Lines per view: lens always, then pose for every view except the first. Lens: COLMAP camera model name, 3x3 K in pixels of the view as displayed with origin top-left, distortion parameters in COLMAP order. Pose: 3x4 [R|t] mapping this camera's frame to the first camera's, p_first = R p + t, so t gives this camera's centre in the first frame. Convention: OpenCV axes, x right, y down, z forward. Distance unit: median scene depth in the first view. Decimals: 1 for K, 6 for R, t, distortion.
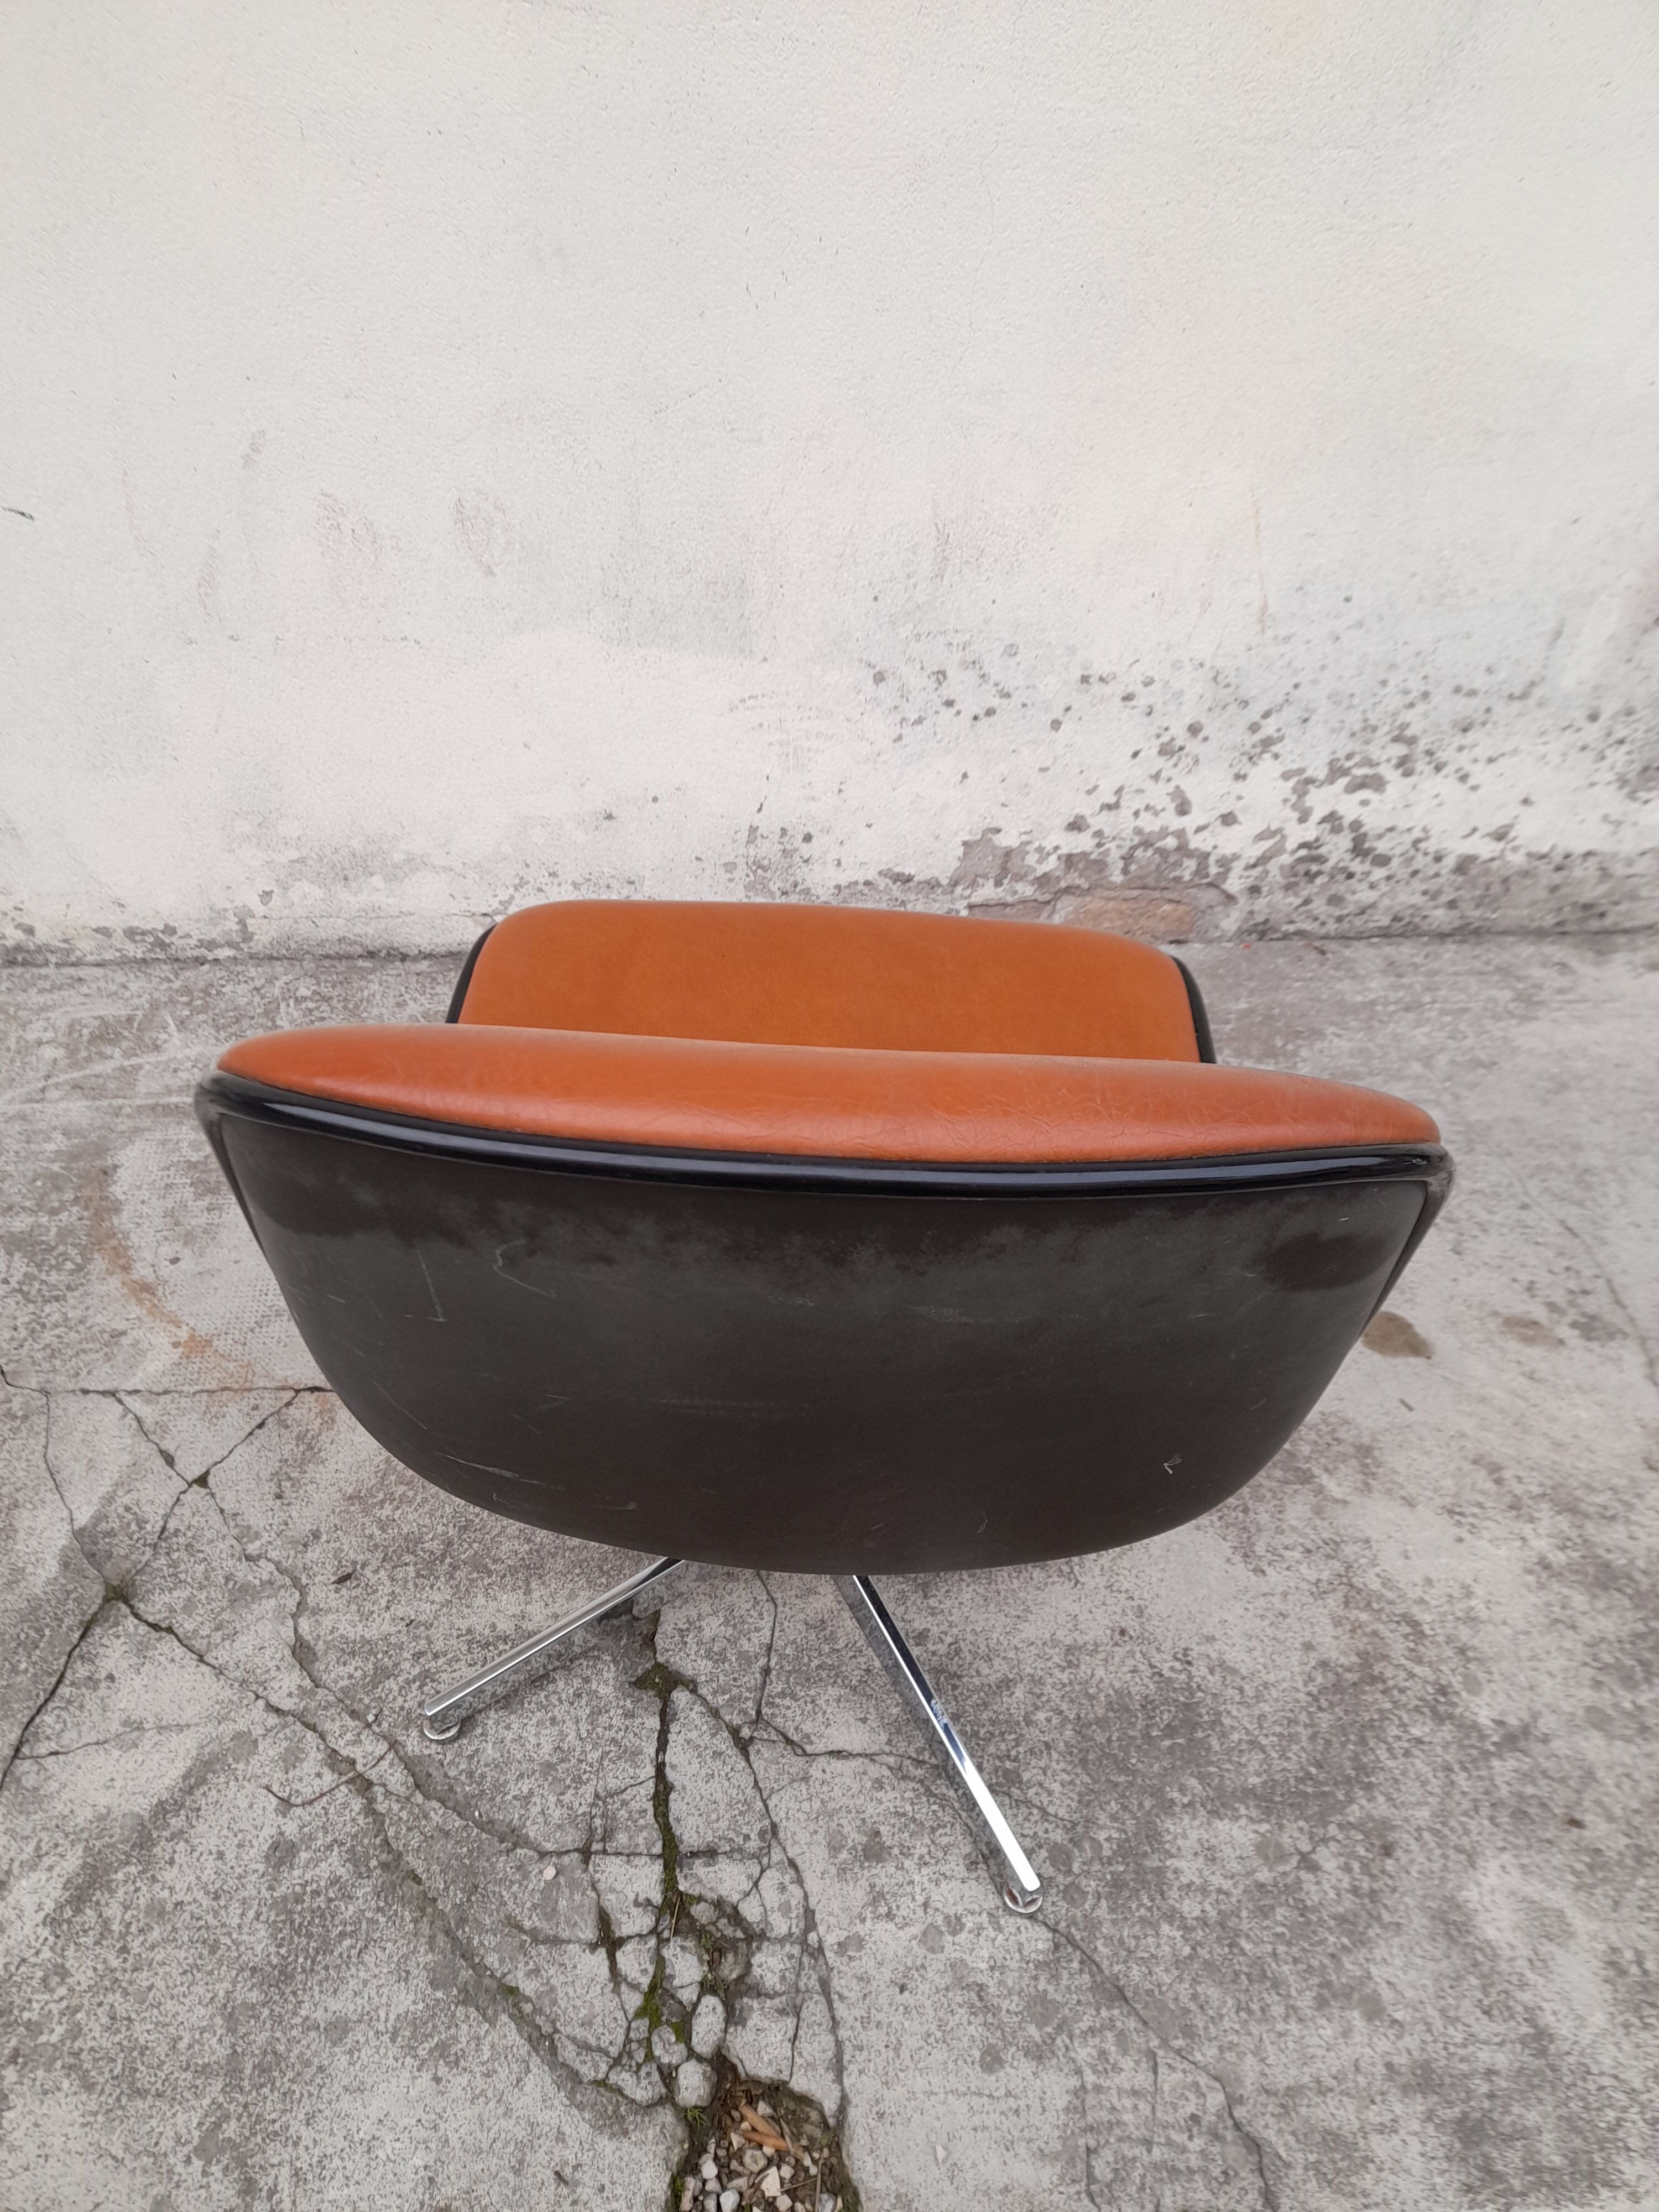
lens RADIAL K [[1577.5, 0, 831.8], [0, 1577.5, 1111.6], [0, 0, 1]] dist [0.045019, -0.030294]
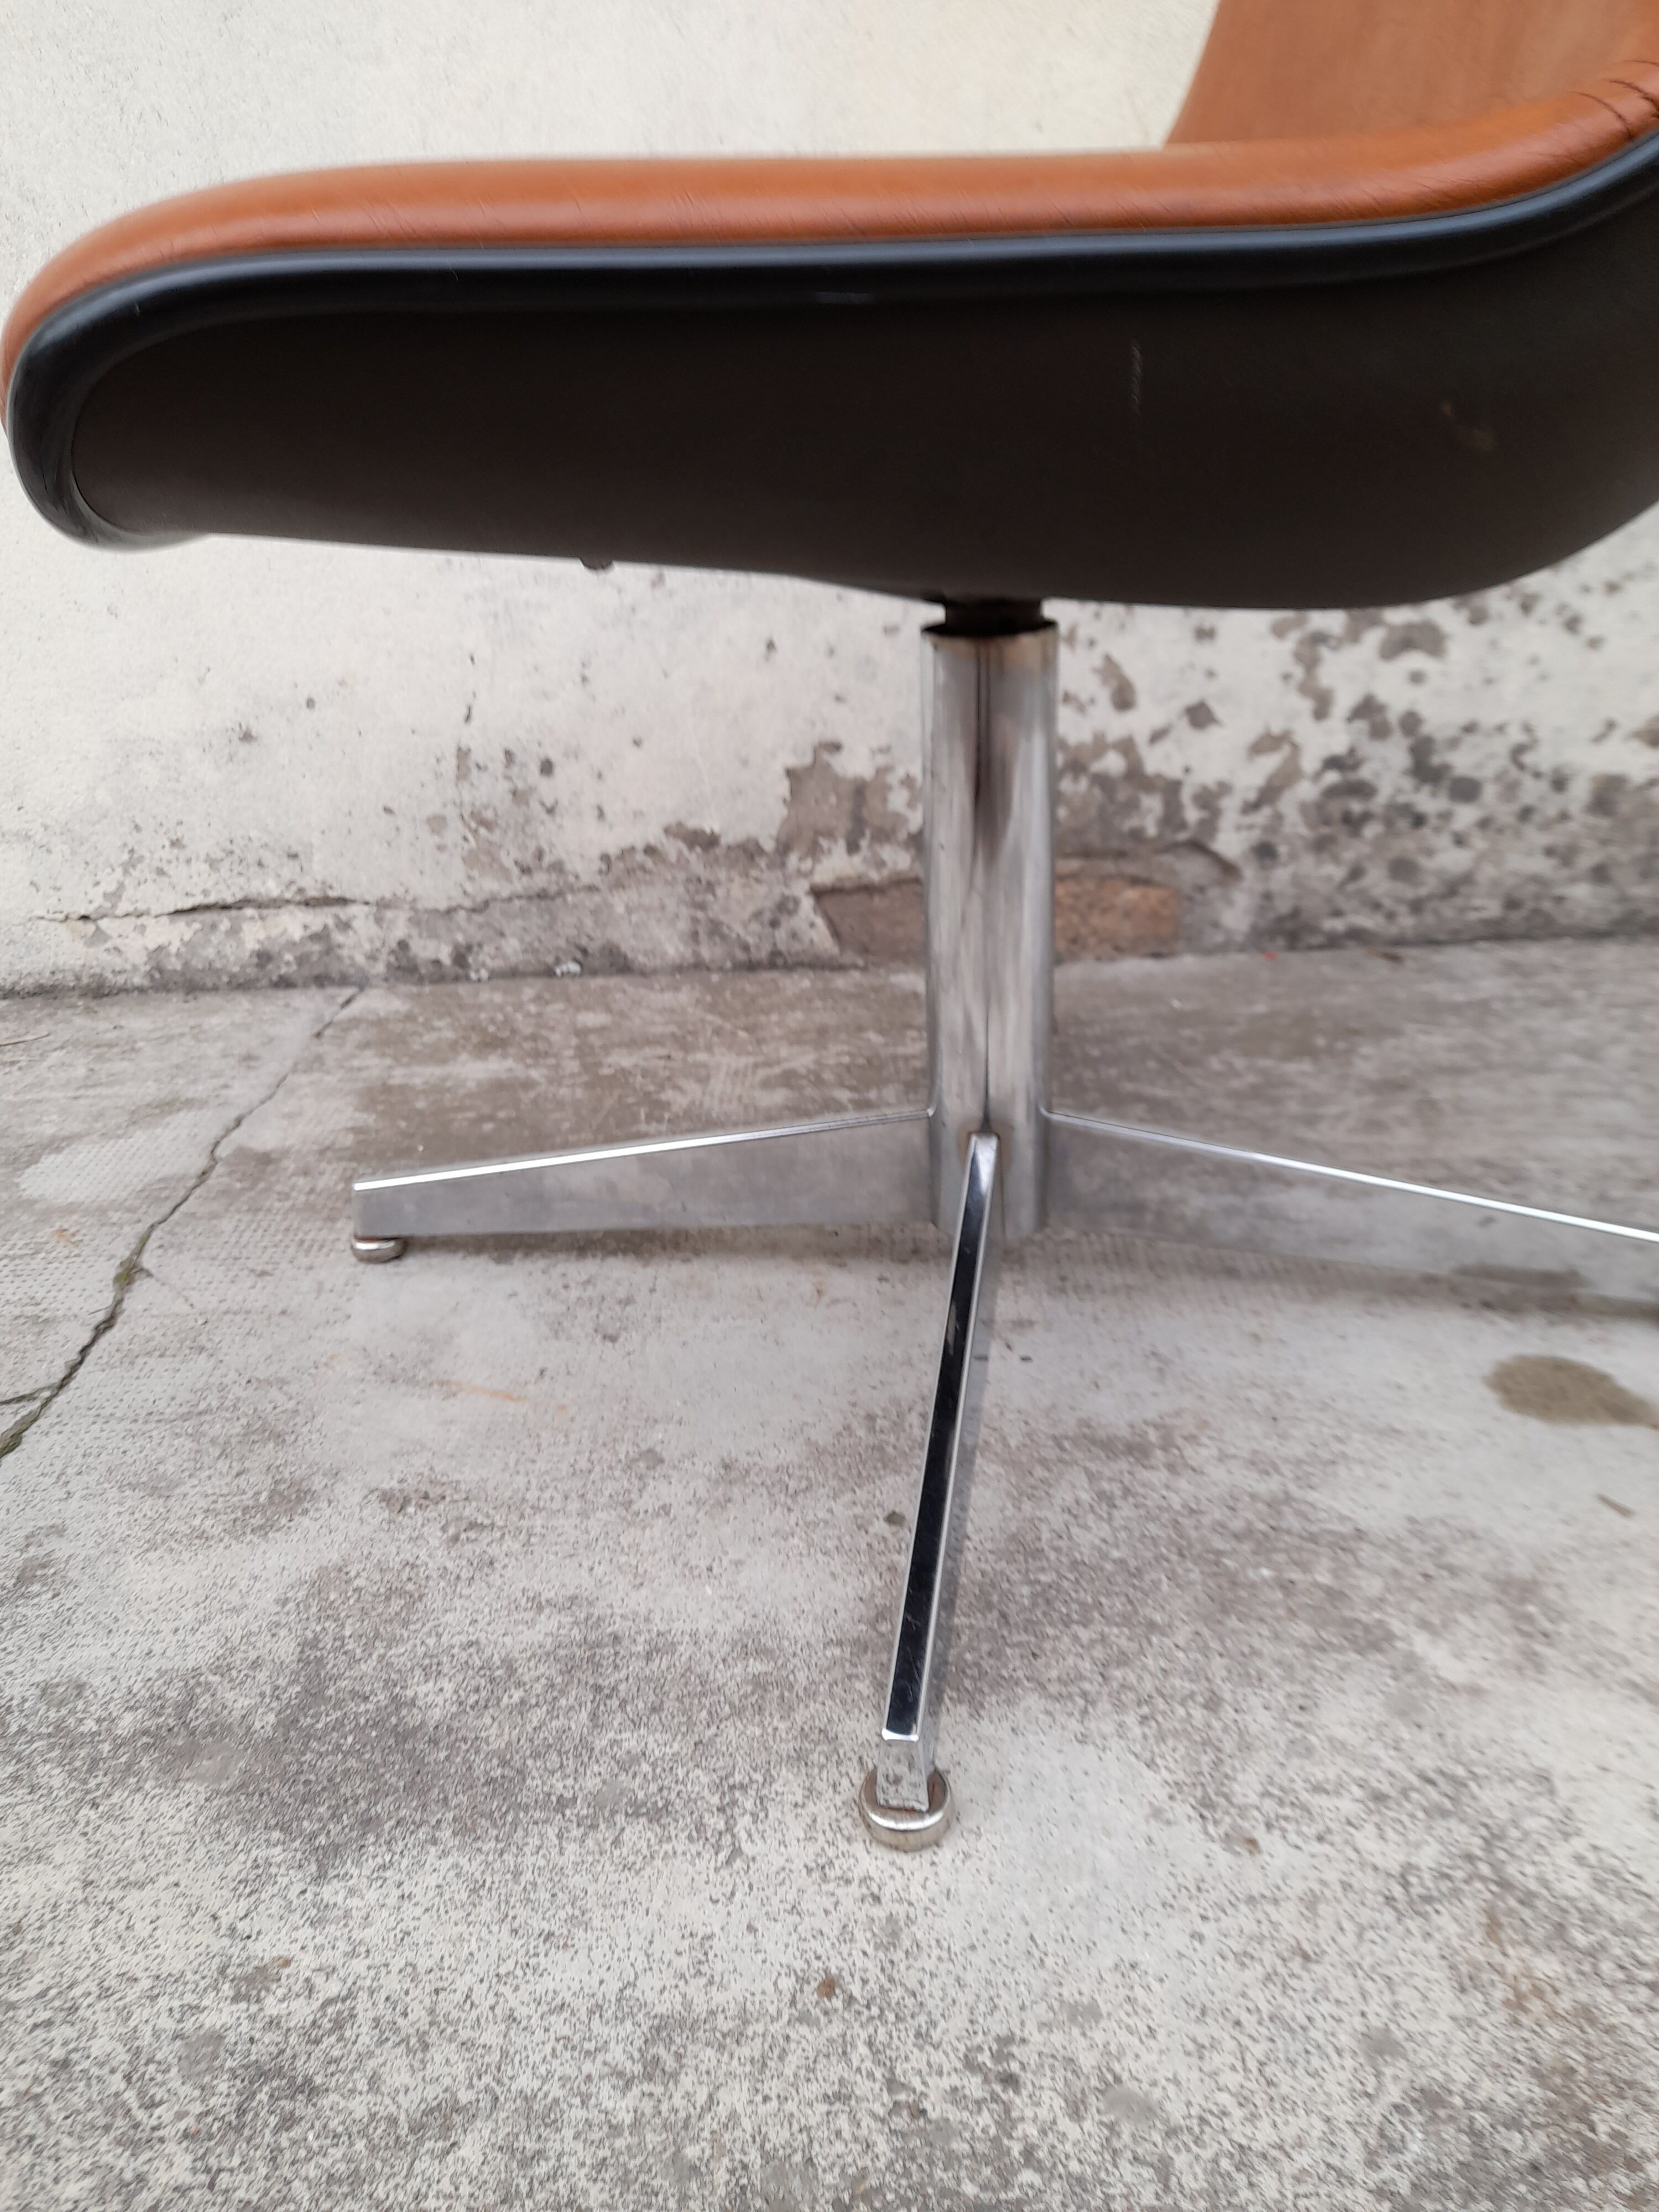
lens RADIAL K [[1619.7, 0, 820.4], [0, 1619.7, 1111.3], [0, 0, 1]] dist [0.040200, -0.047347]
pose [[0.992813, -0.033748, -0.114823, 0.217686], [-0.011974, 0.926594, -0.375873, 0.270691], [0.119079, 0.374546, 0.919530, 0.568322]]
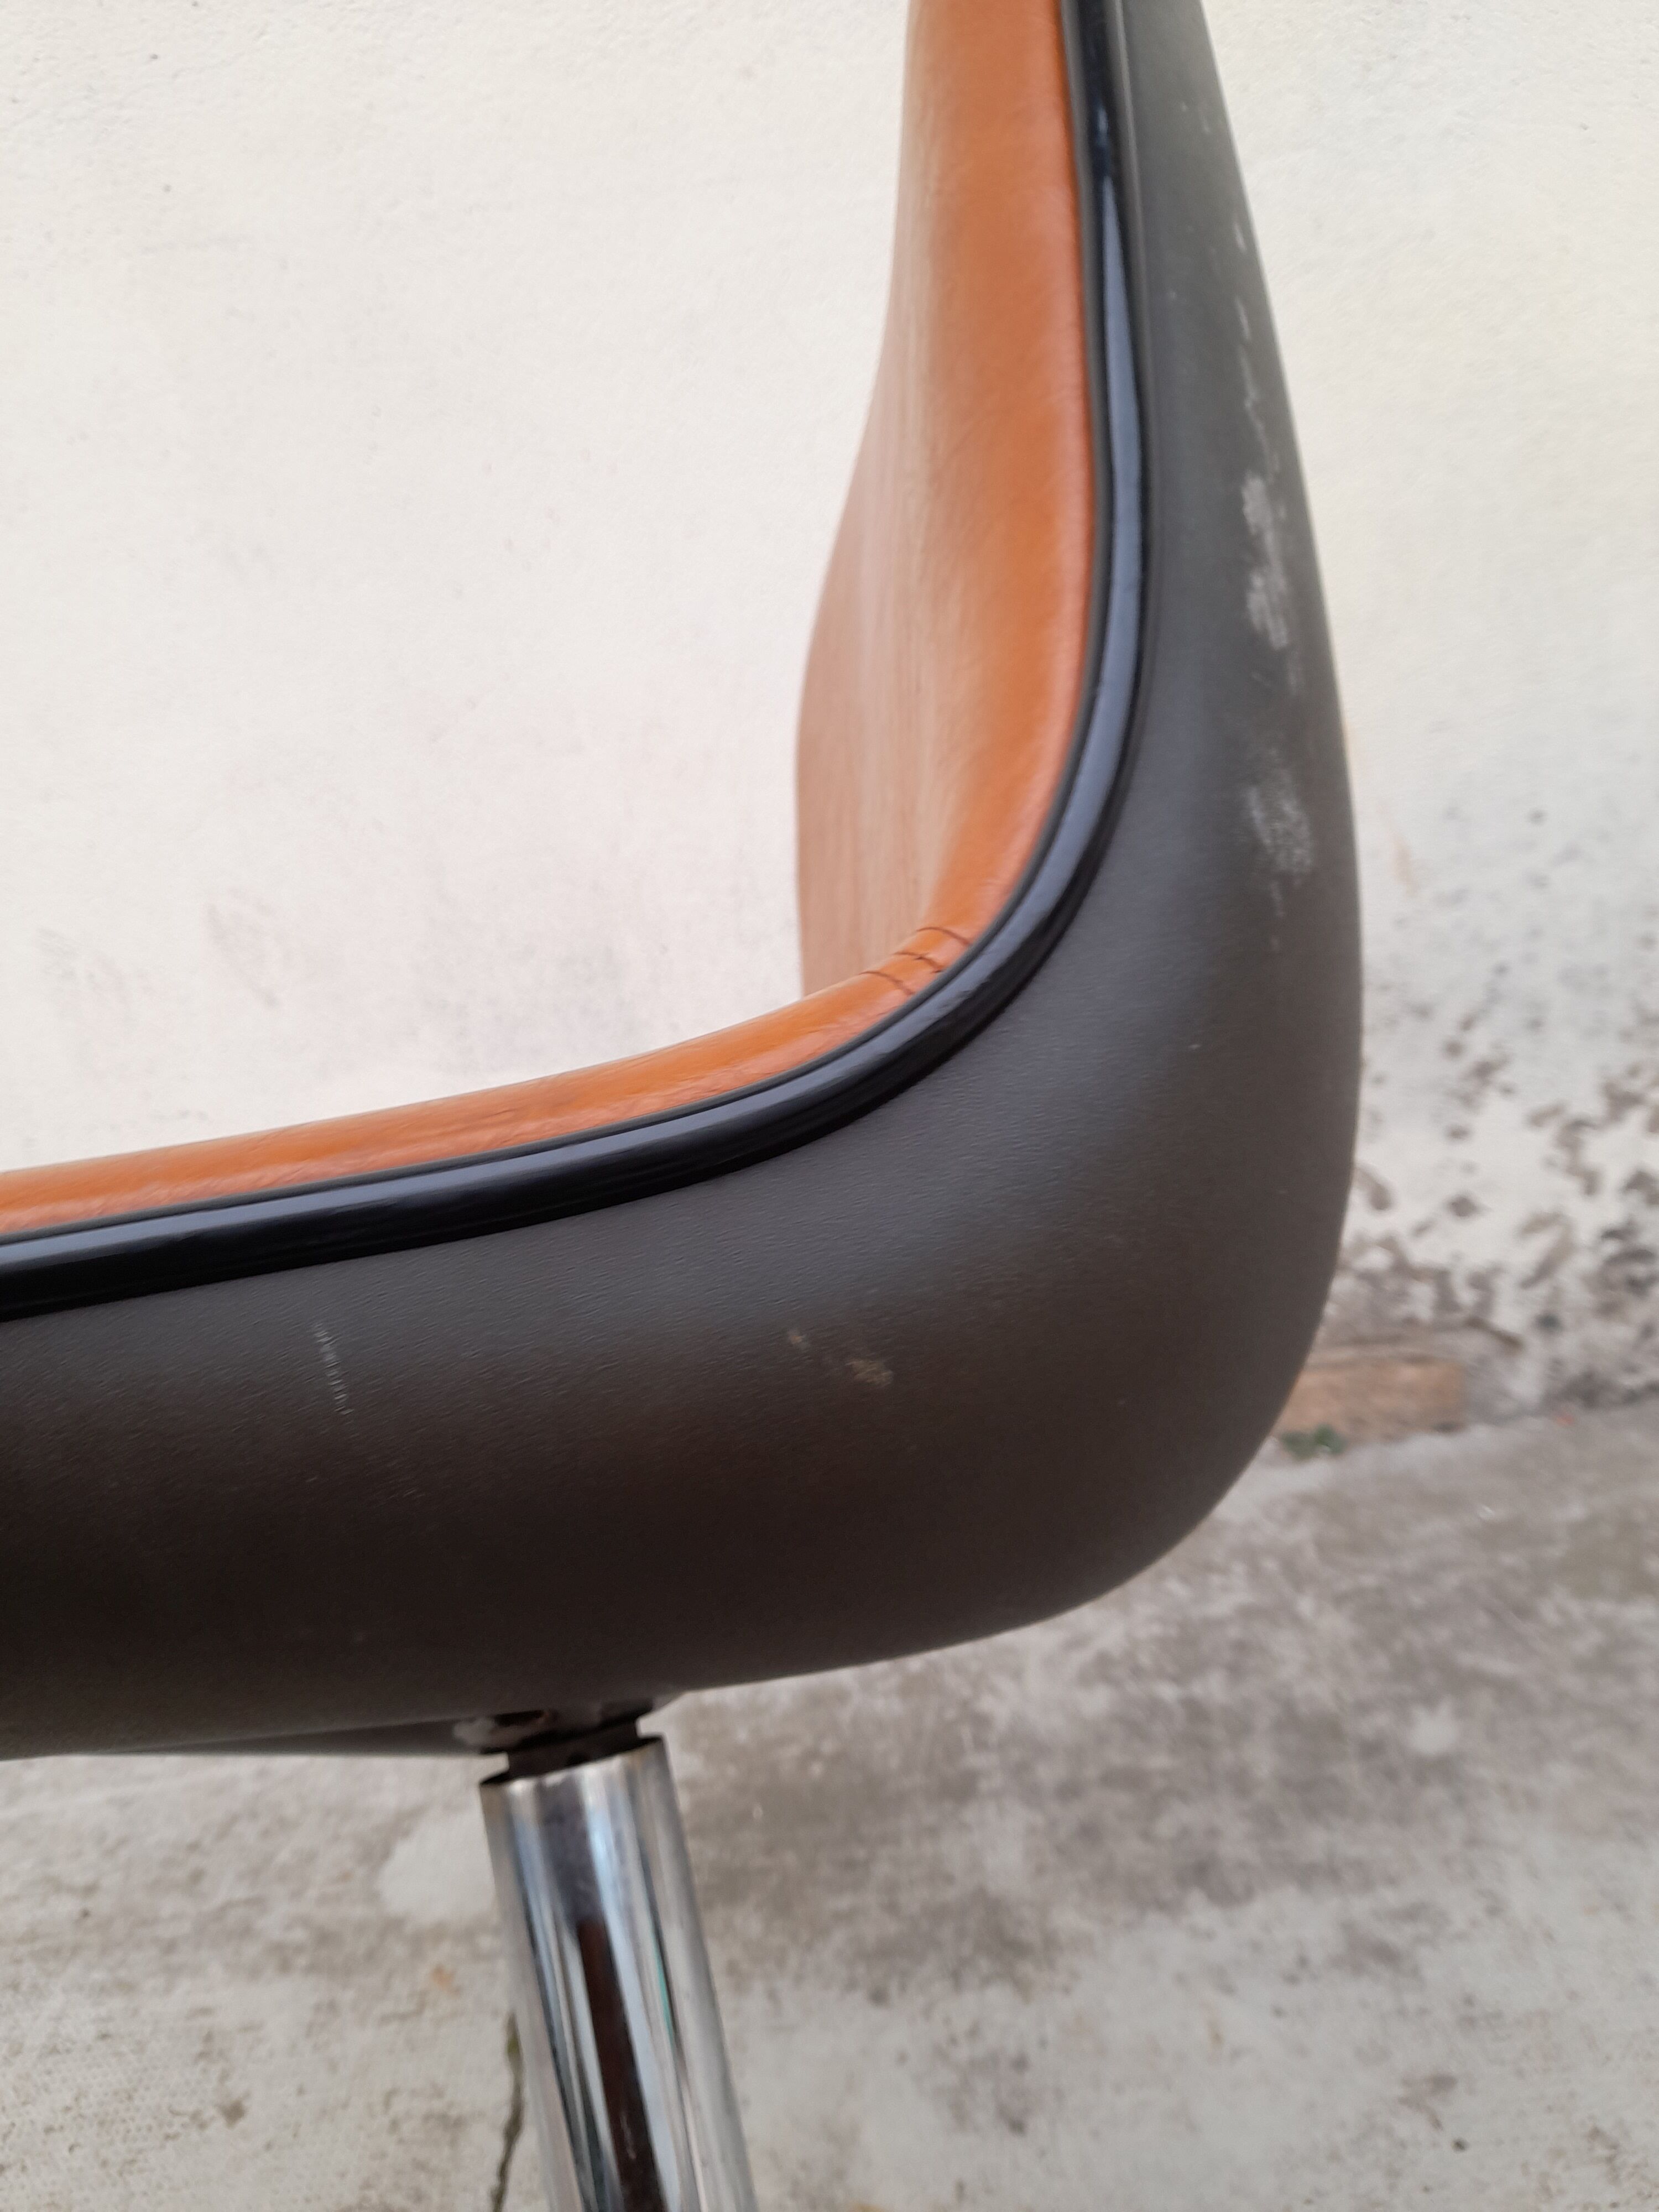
lens RADIAL K [[1662.3, 0, 820.2], [0, 1662.3, 1127.6], [0, 0, 1]] dist [0.018075, -0.013704]
pose [[0.964728, -0.170449, -0.200616, 0.185832], [0.072784, 0.905077, -0.418973, 0.054424], [0.252987, 0.389593, 0.885559, 0.447138]]
